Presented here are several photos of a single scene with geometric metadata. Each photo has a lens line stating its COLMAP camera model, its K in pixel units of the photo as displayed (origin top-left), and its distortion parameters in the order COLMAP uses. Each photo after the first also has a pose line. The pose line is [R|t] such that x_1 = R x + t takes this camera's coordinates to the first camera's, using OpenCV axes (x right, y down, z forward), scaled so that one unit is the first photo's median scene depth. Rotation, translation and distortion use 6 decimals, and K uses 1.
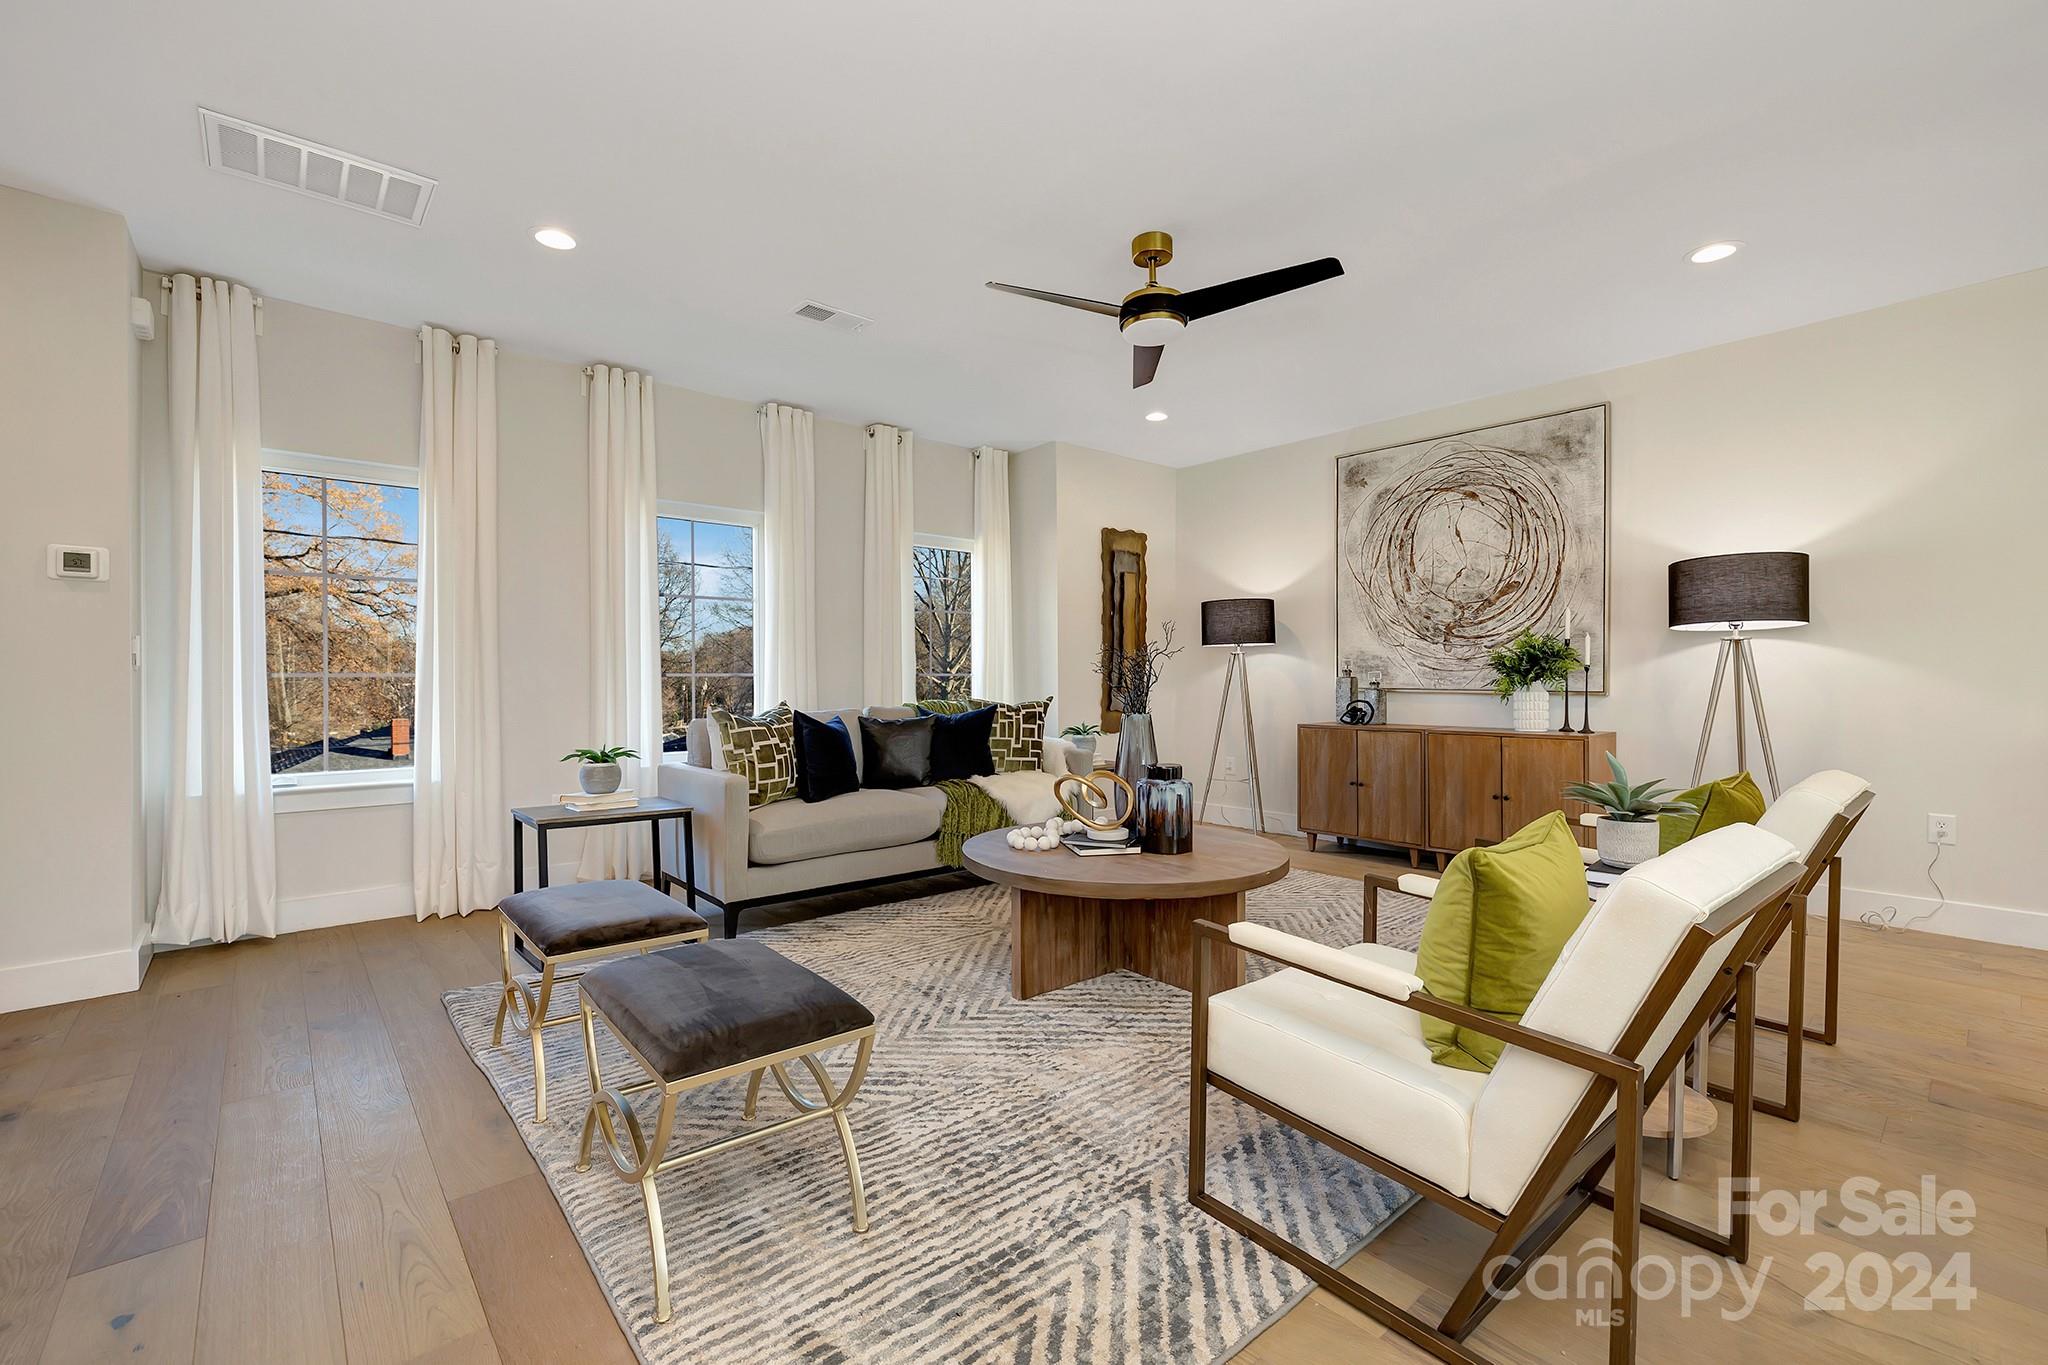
lens RADIAL K [[872.2, 0, 1006.6], [0, 872.2, 685.8], [0, 0, 1]] dist [0.001466, 0.000074]
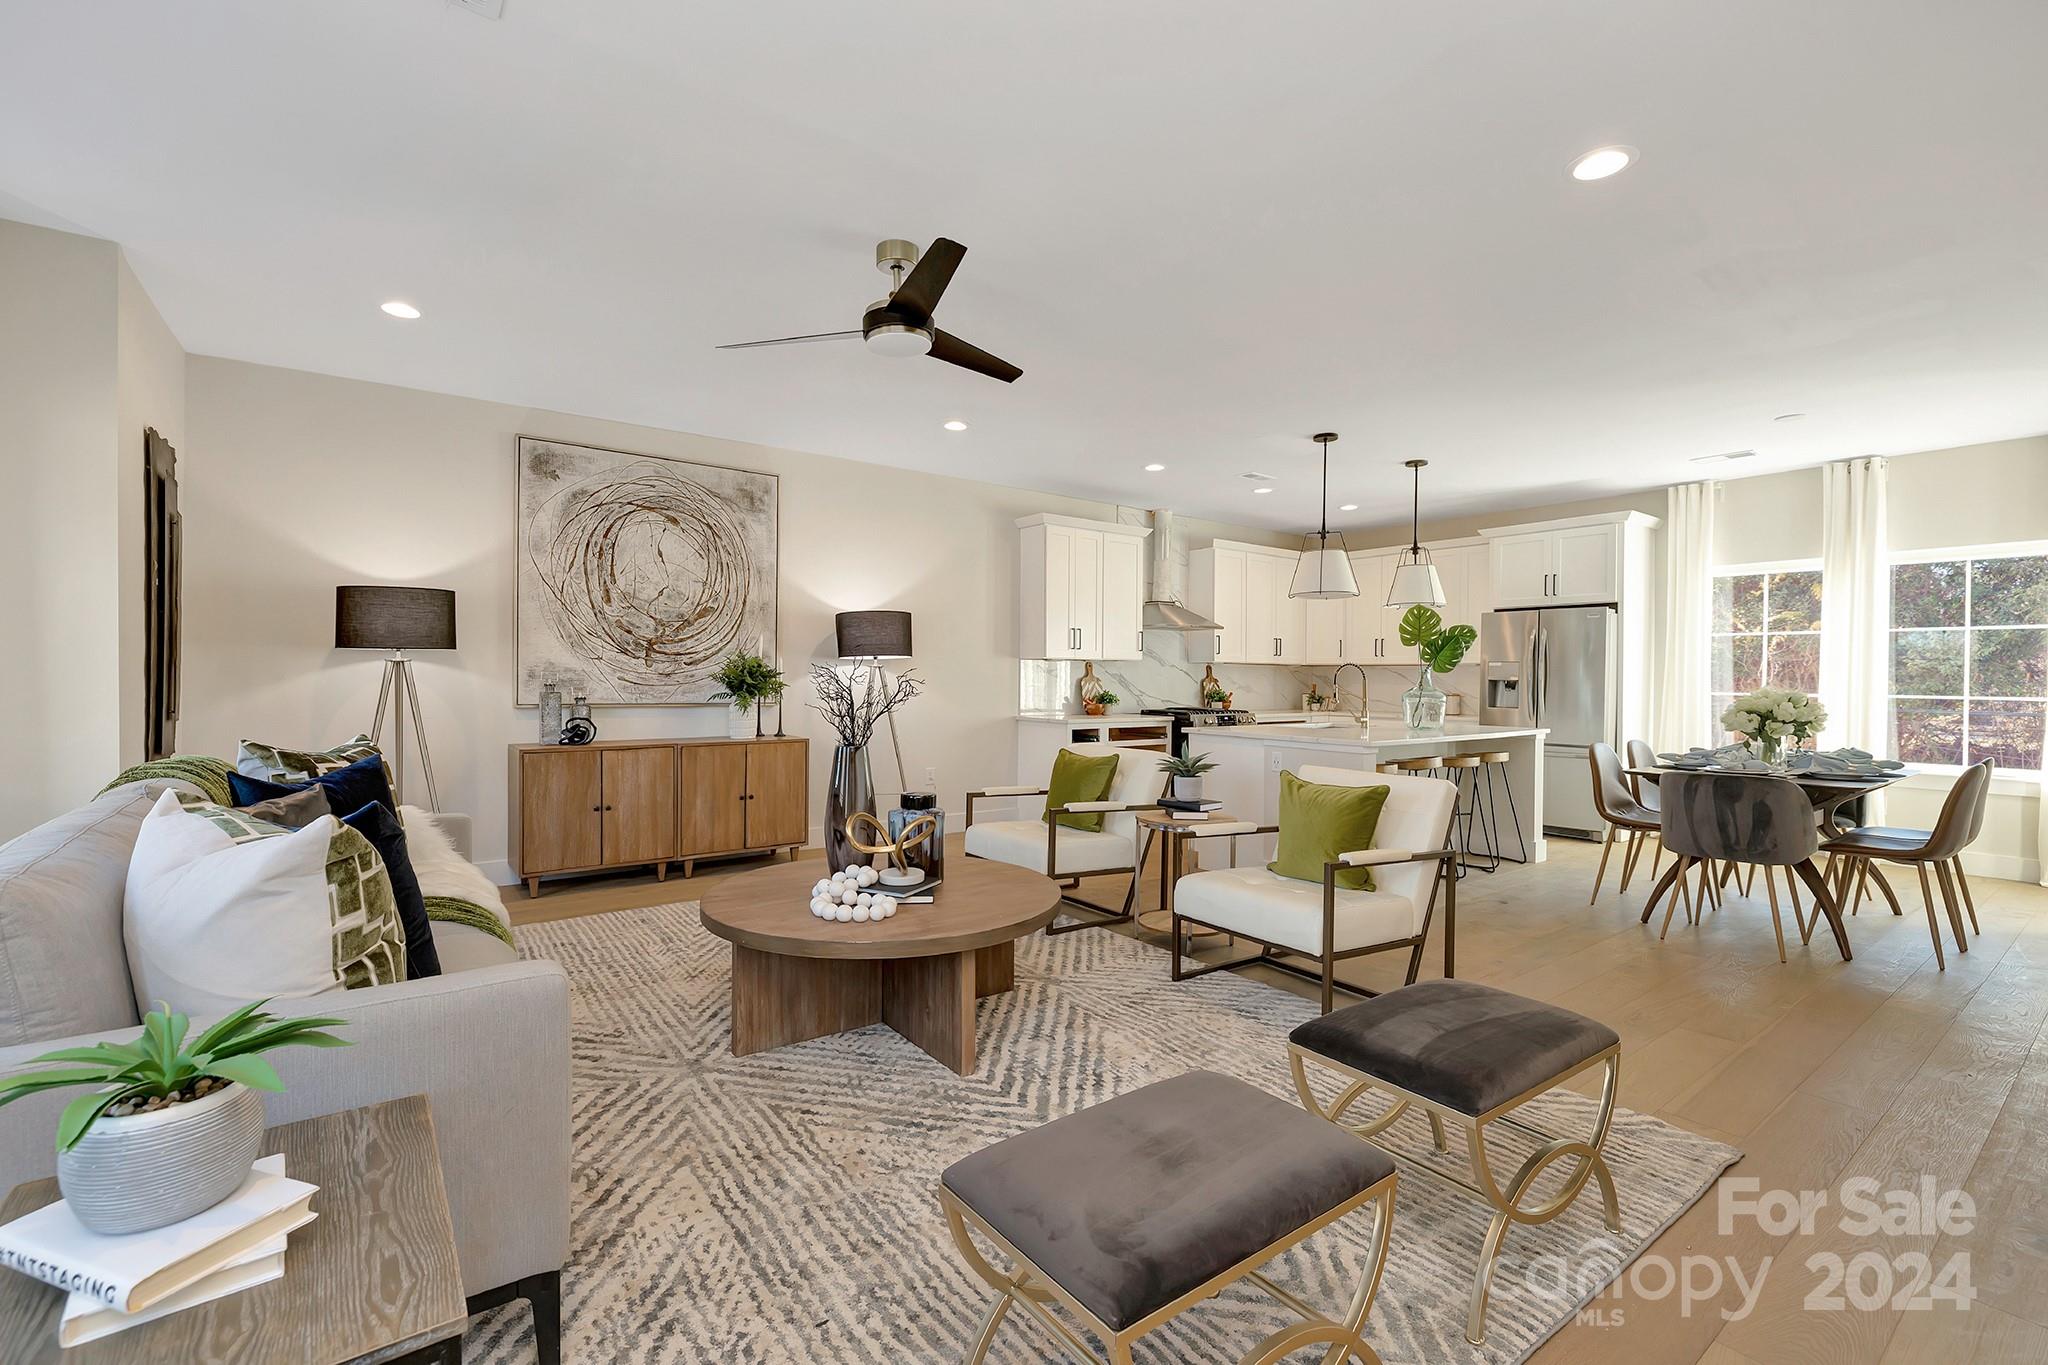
lens RADIAL K [[872.2, 0, 1013.7], [0, 872.2, 681.9], [0, 0, 1]] dist [0.001466, 0.000074]
pose [[0.076083, -0.003225, 0.997096, -0.525392], [0.003628, 0.999989, 0.002958, -0.025034], [-0.997095, 0.003392, 0.076094, 0.539416]]
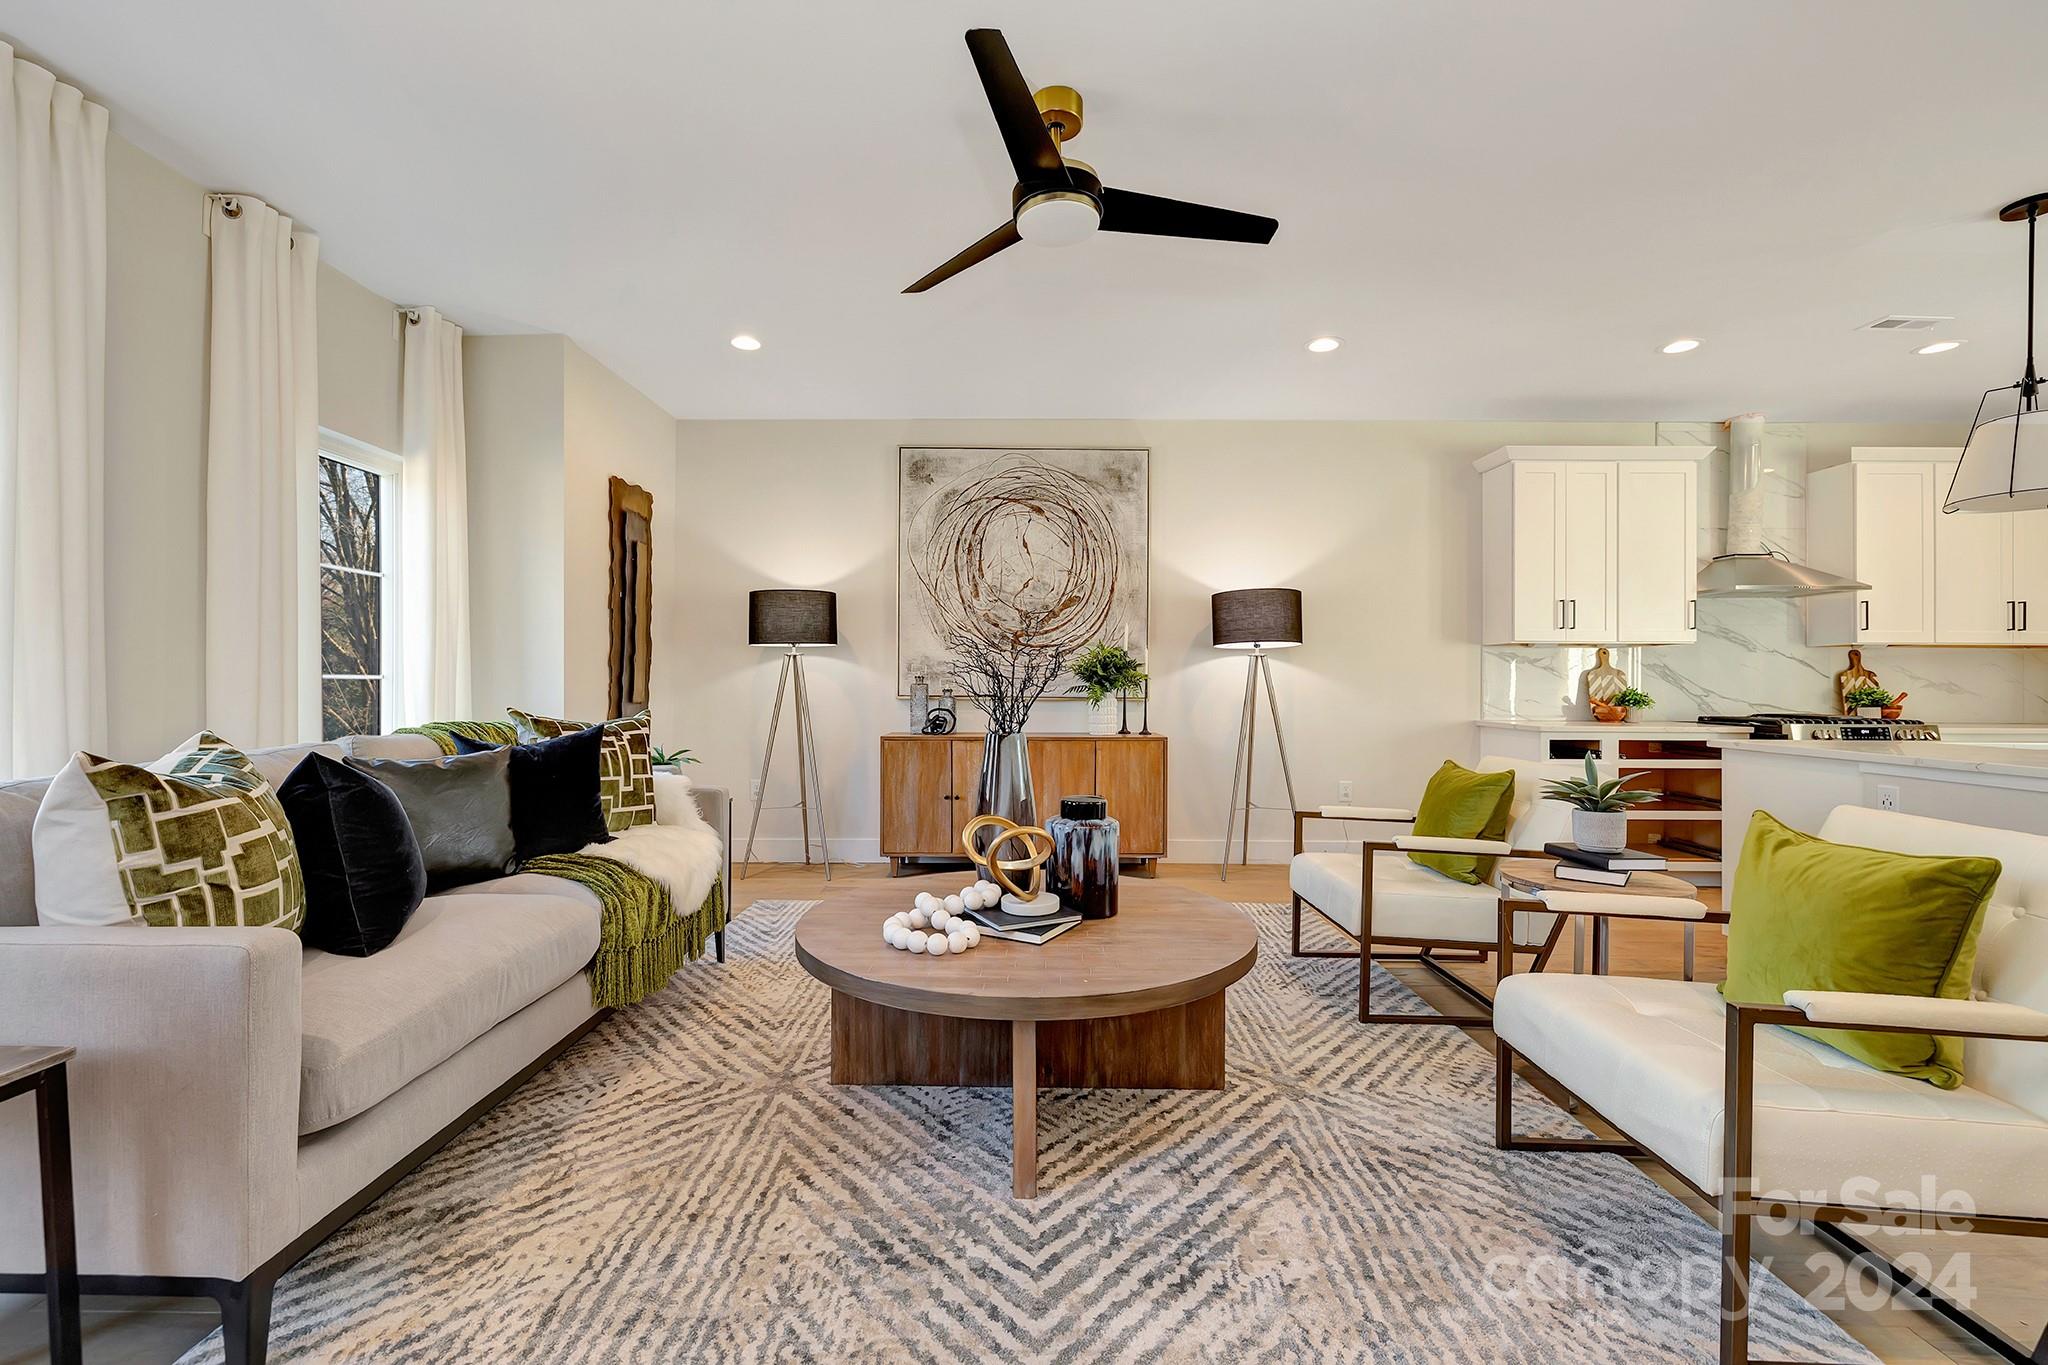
lens RADIAL K [[872.2, 0, 1020.9], [0, 872.2, 682.0], [0, 0, 1]] dist [0.001466, 0.000074]
pose [[0.652835, 0.006830, 0.757470, -0.282869], [0.003066, 0.999927, -0.011659, -0.001276], [-0.757494, 0.009934, 0.652766, 0.360651]]
